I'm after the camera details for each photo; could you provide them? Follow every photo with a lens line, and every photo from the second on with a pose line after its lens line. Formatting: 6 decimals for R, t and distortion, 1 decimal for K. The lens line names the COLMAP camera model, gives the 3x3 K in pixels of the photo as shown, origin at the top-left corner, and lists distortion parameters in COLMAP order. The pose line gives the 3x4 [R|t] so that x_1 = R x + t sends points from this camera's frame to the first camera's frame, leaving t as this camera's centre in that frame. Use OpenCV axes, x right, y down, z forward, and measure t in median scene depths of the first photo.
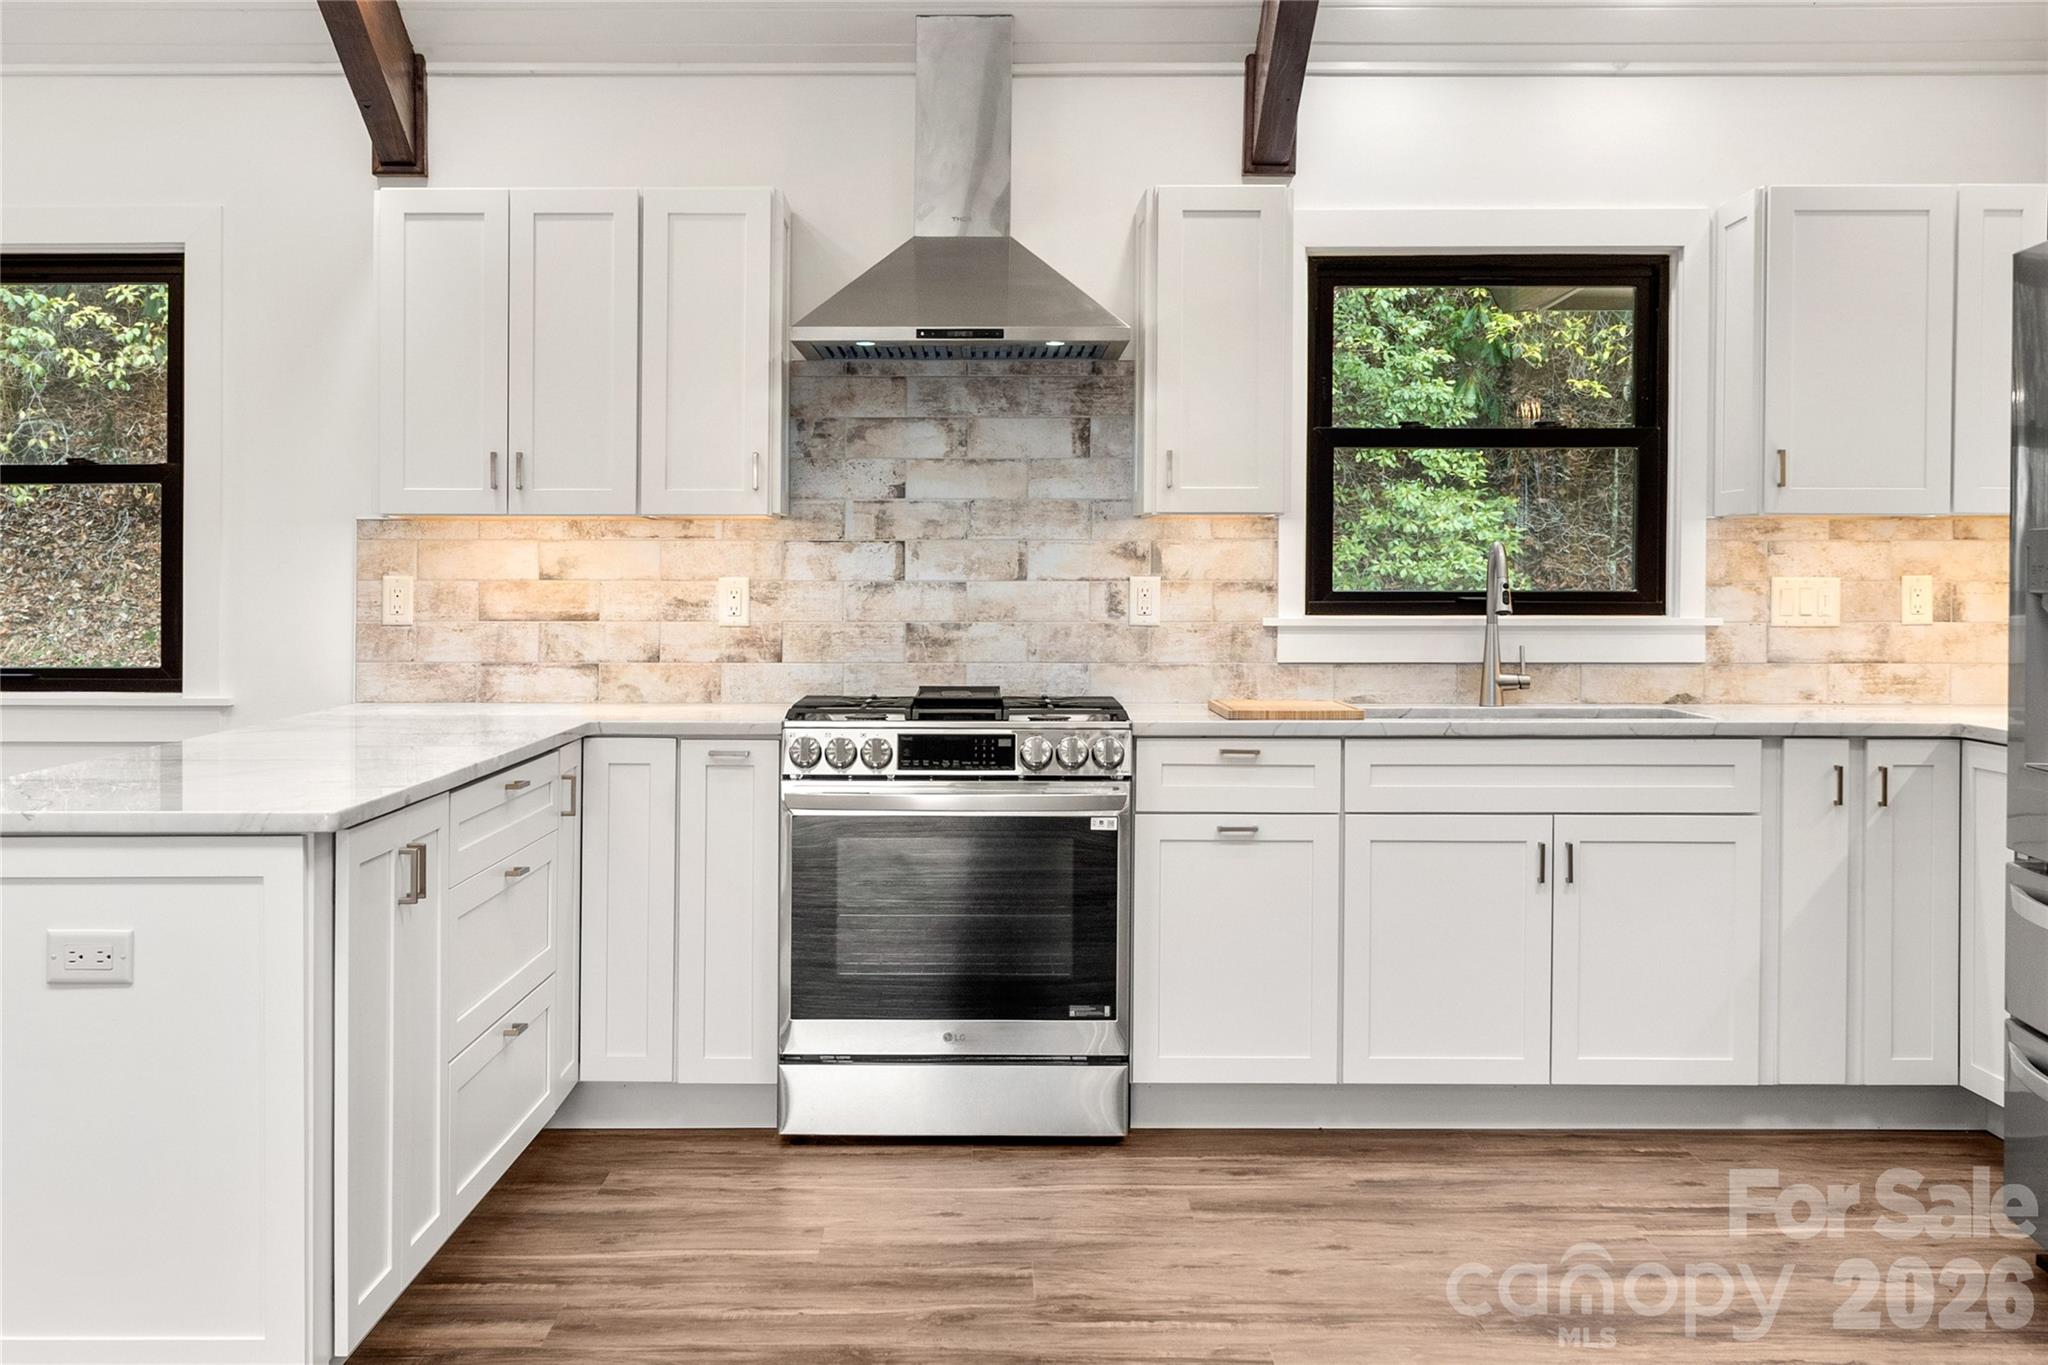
lens RADIAL K [[2367.5, 0, 1022.9], [0, 2367.5, 677.3], [0, 0, 1]] dist [0.004350, 0.000000]
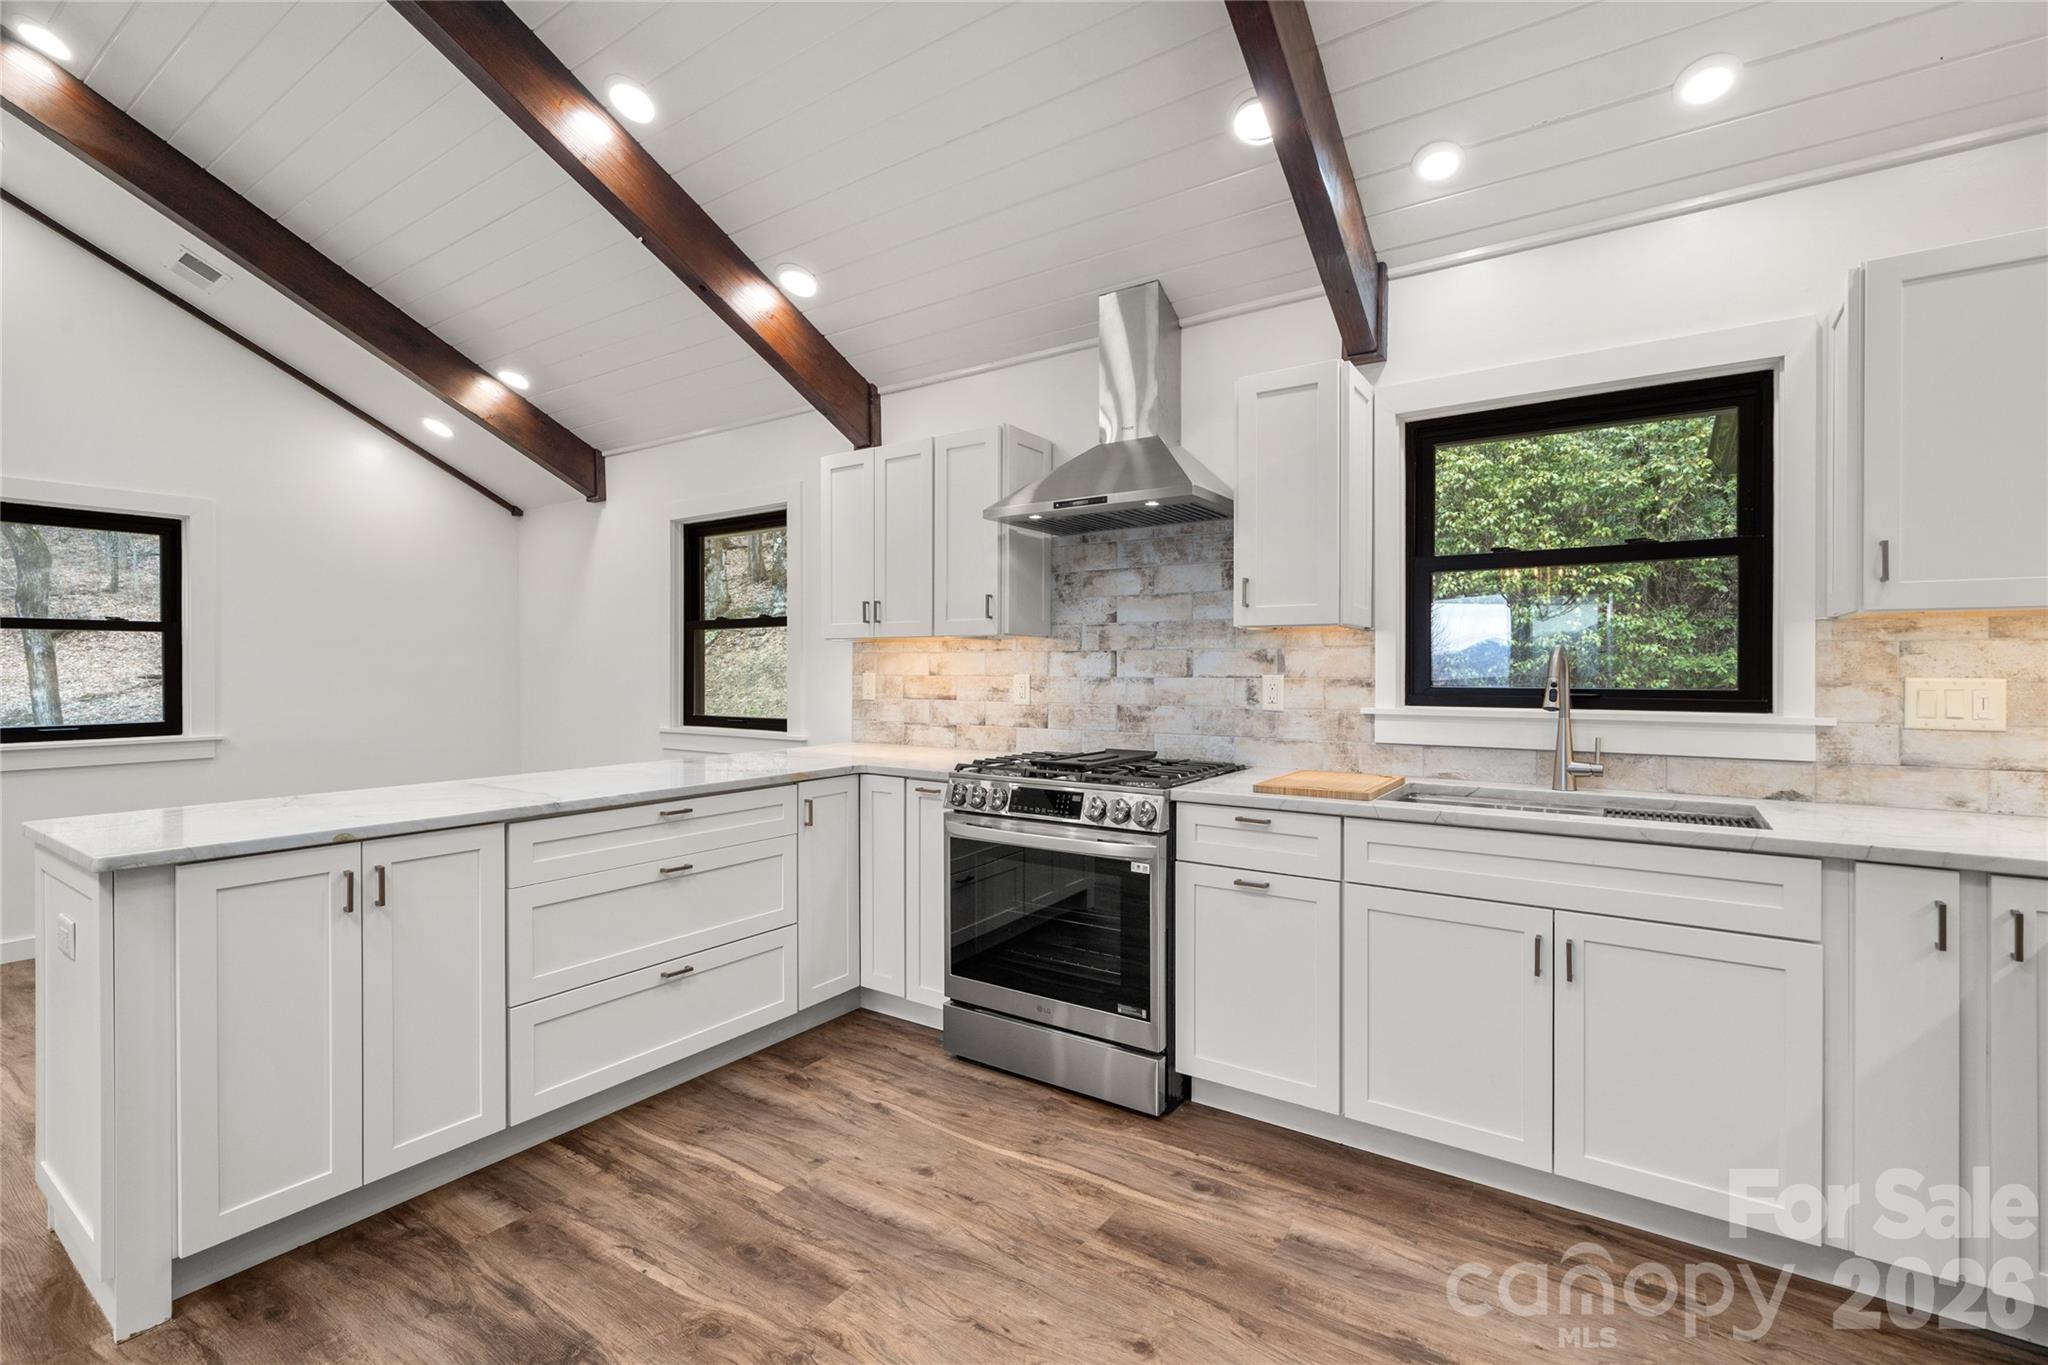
lens RADIAL K [[918.9, 0, 1026.3], [0, 918.9, 680.6], [0, 0, 1]] dist [0.001459, 0.000824]
pose [[0.822700, 0.007128, -0.568431, 0.236836], [-0.024667, 0.999427, -0.023169, -0.023710], [0.567941, 0.033083, 0.822404, 0.489555]]
